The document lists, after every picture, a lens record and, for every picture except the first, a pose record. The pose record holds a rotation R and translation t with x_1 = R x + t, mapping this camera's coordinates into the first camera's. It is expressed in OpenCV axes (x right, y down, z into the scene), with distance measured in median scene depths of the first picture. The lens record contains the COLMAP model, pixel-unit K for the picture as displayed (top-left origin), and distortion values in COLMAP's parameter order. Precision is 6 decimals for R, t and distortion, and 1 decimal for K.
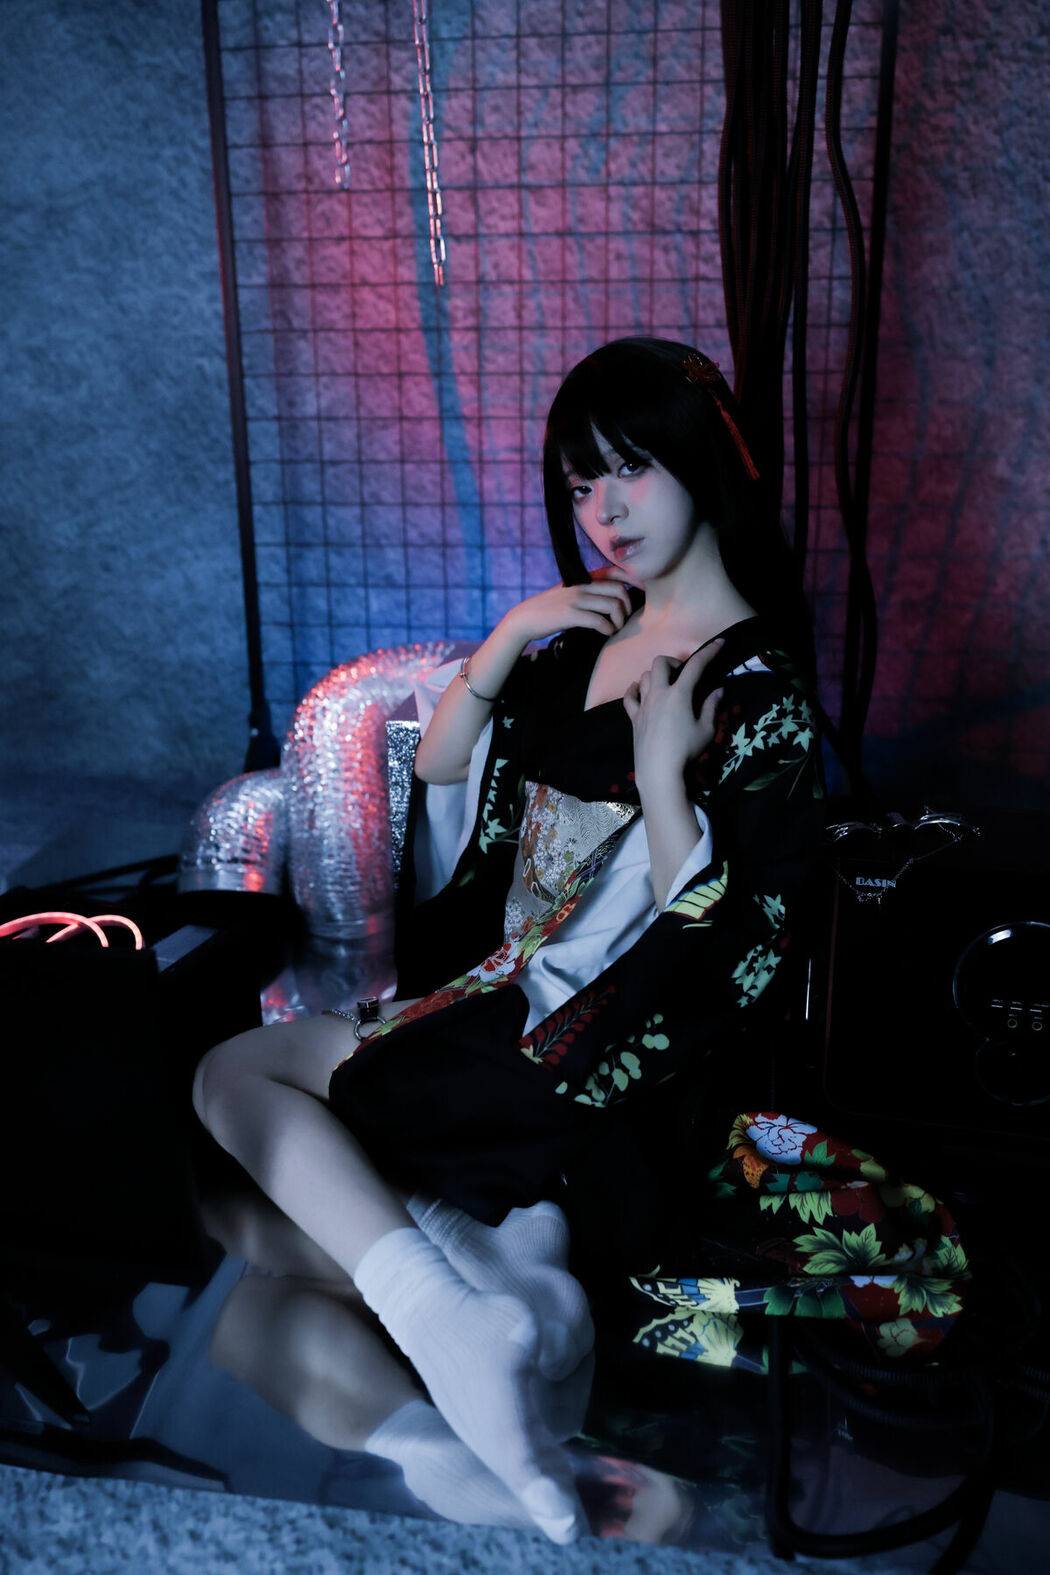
lens RADIAL K [[1488.7, 0, 523.1], [0, 1488.7, 779.6], [0, 0, 1]] dist [0.000630, -0.003535]
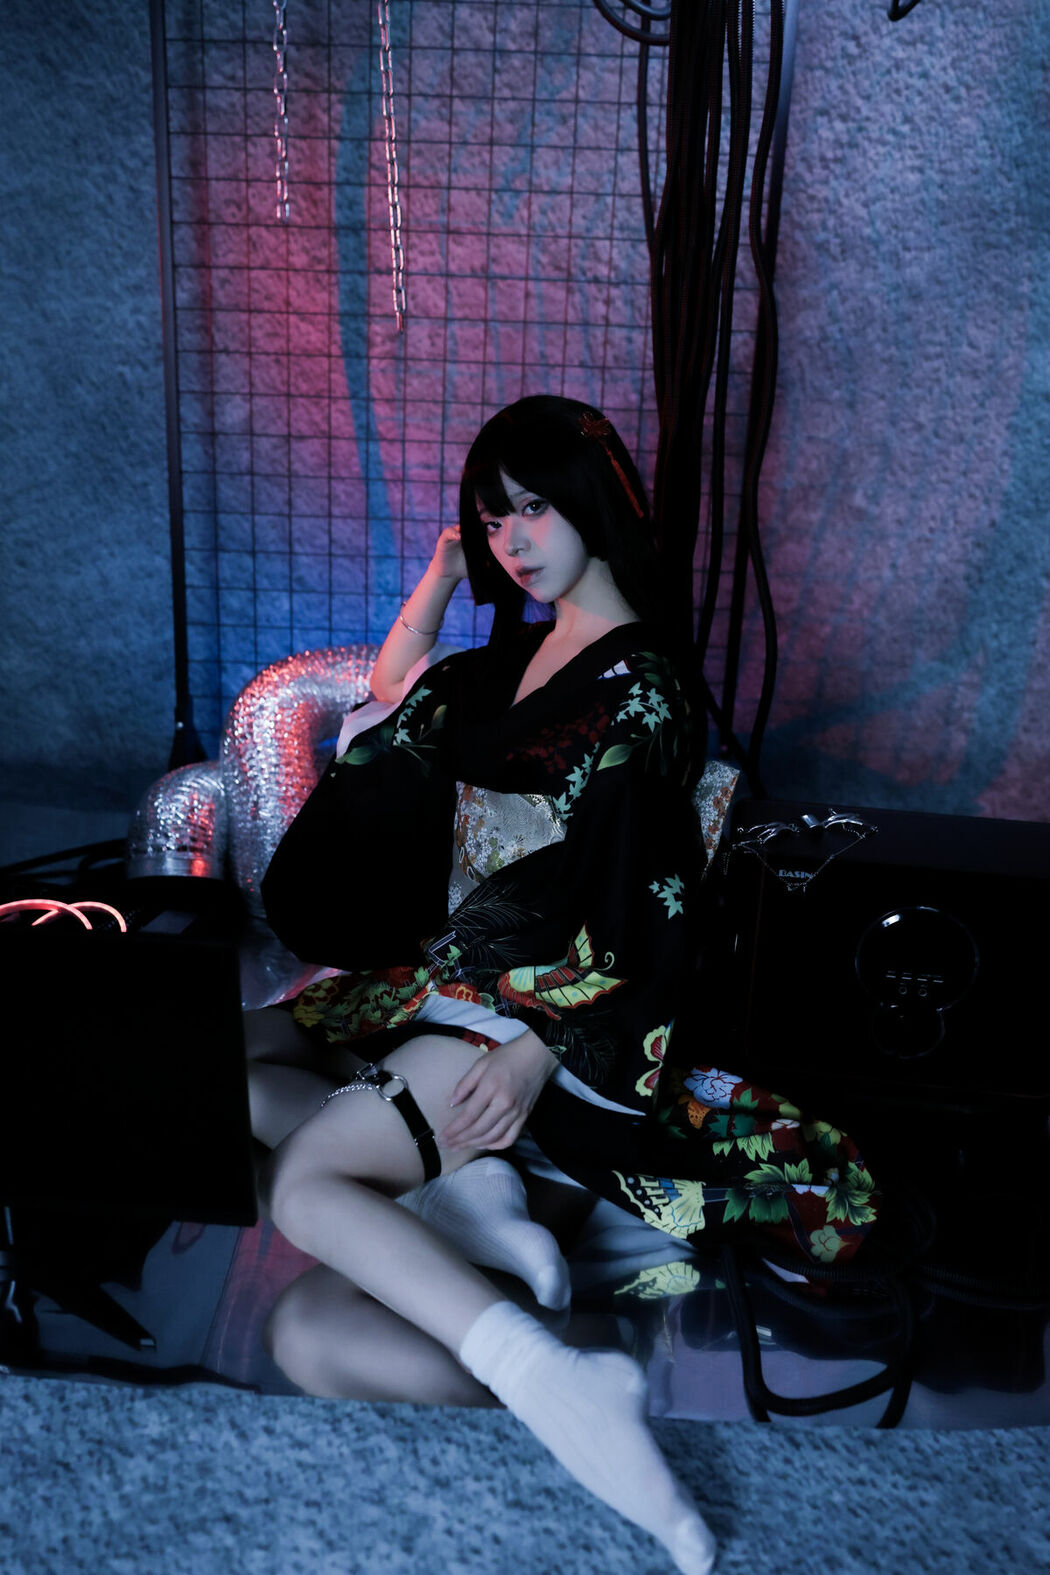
lens RADIAL K [[1486.4, 0, 521.1], [0, 1486.4, 782.6], [0, 0, 1]] dist [-0.004893, 0.006735]
pose [[0.990575, 0.005482, 0.136864, -0.089182], [-0.008654, 0.999707, 0.022589, -0.017902], [-0.136700, -0.023561, 0.990332, -0.090584]]
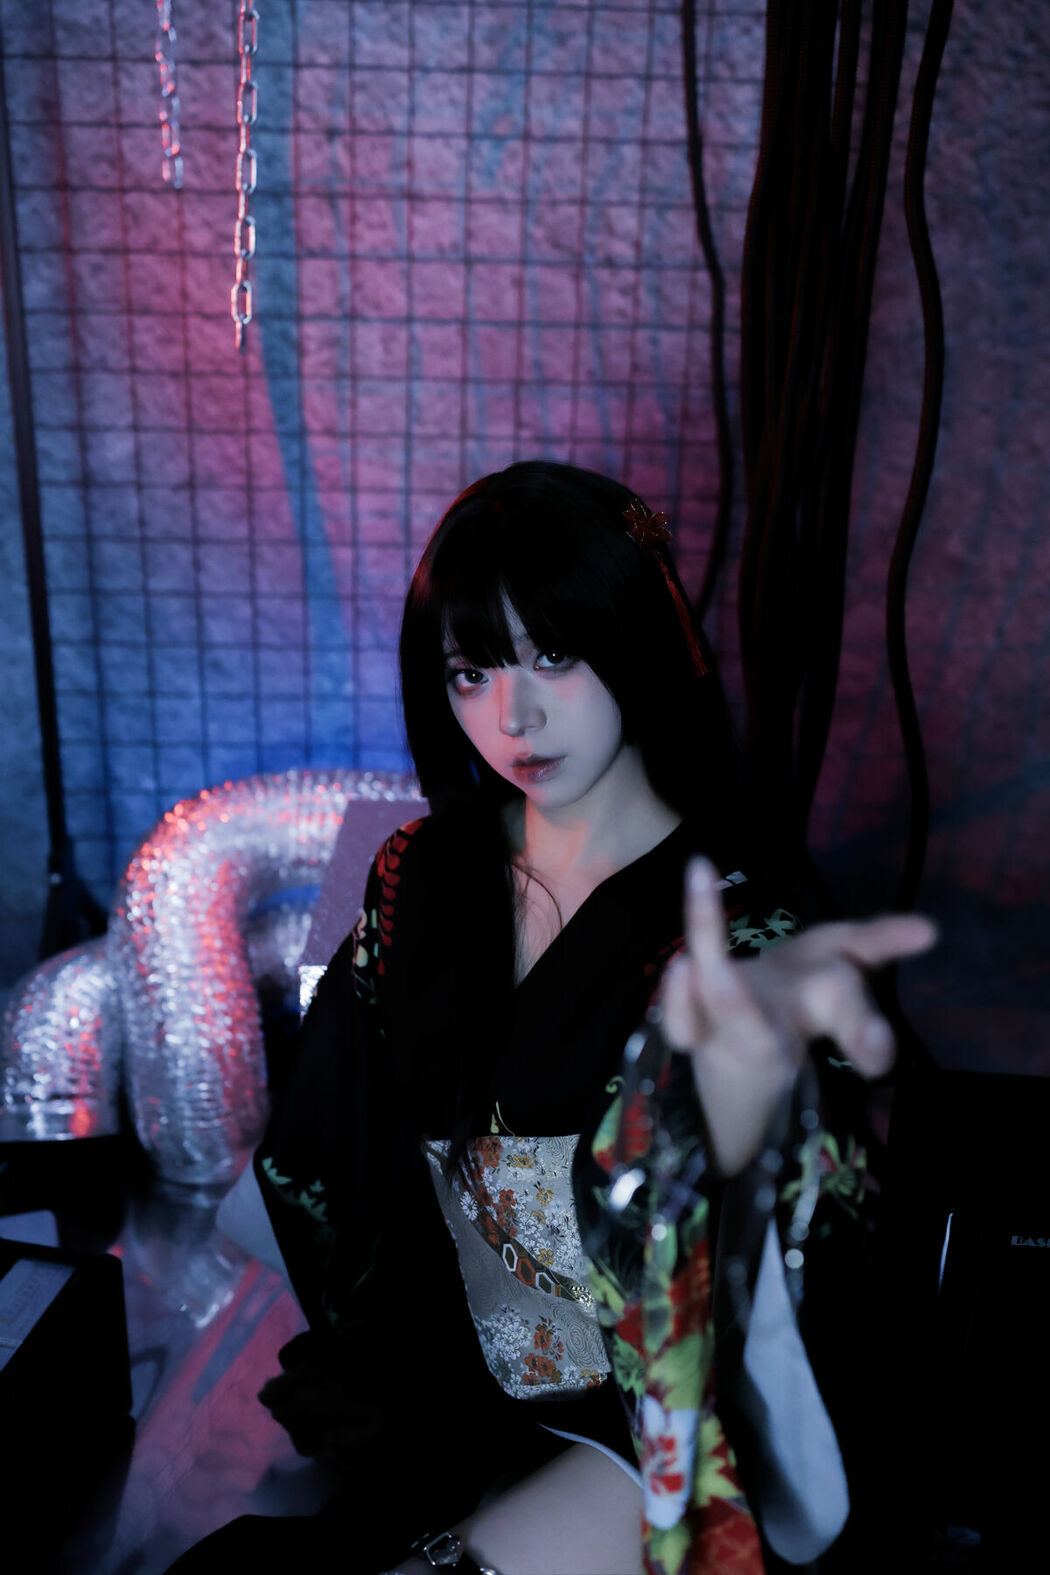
lens RADIAL K [[1498.0, 0, 525.9], [0, 1498.0, 784.1], [0, 0, 1]] dist [0.001385, -0.008838]
pose [[0.982504, -0.025850, 0.184439, -0.087342], [0.017551, 0.998765, 0.046489, -0.120730], [-0.185412, -0.042438, 0.981744, 0.198581]]
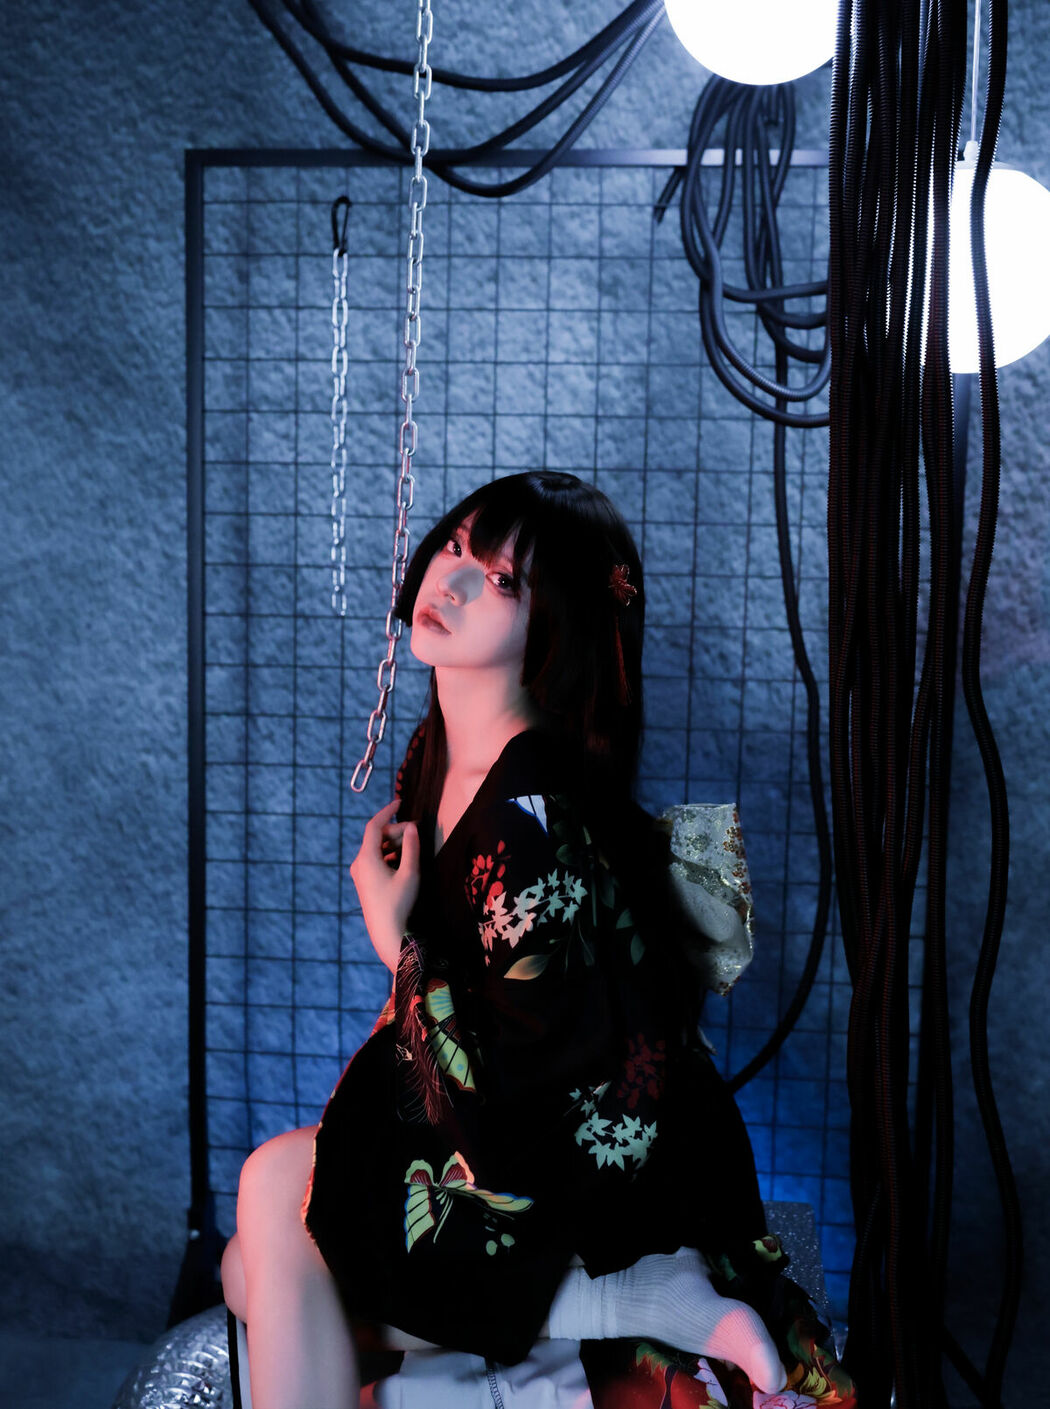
lens RADIAL K [[1576.6, 0, 524.9], [0, 1576.6, 608.3], [0, 0, 1]] dist [-0.002863, -0.014551]
pose [[0.996920, 0.023630, 0.074774, -0.075757], [-0.006979, 0.976470, -0.215538, -0.190470], [-0.078108, 0.214353, 0.973628, 0.083761]]
